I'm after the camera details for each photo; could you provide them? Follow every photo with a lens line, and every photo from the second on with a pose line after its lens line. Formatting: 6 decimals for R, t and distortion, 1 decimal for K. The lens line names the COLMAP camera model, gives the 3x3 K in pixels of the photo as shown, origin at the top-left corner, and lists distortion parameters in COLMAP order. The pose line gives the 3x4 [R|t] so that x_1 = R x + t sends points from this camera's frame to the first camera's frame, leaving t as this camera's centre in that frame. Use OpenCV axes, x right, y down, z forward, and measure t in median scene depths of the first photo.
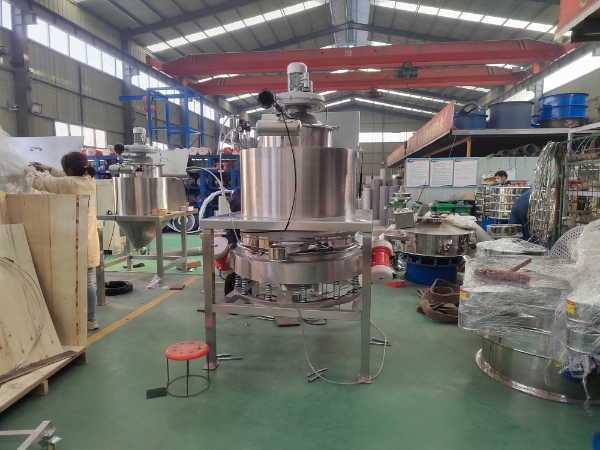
lens RADIAL K [[402.2, 0, 300.0], [0, 402.2, 225.0], [0, 0, 1]] dist [0.008413, 0.001418]
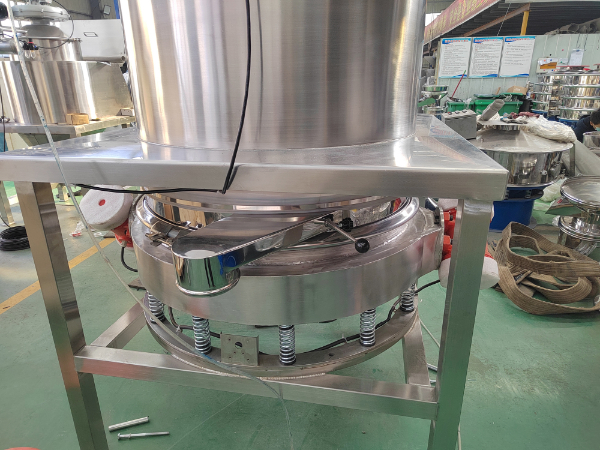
lens RADIAL K [[402.2, 0, 300.0], [0, 402.2, 225.0], [0, 0, 1]] dist [0.008413, 0.001418]
pose [[0.999812, -0.004897, -0.018748, 0.014797], [0.009317, 0.969848, 0.243533, -0.019780], [0.016990, -0.243662, 0.969711, 0.322954]]
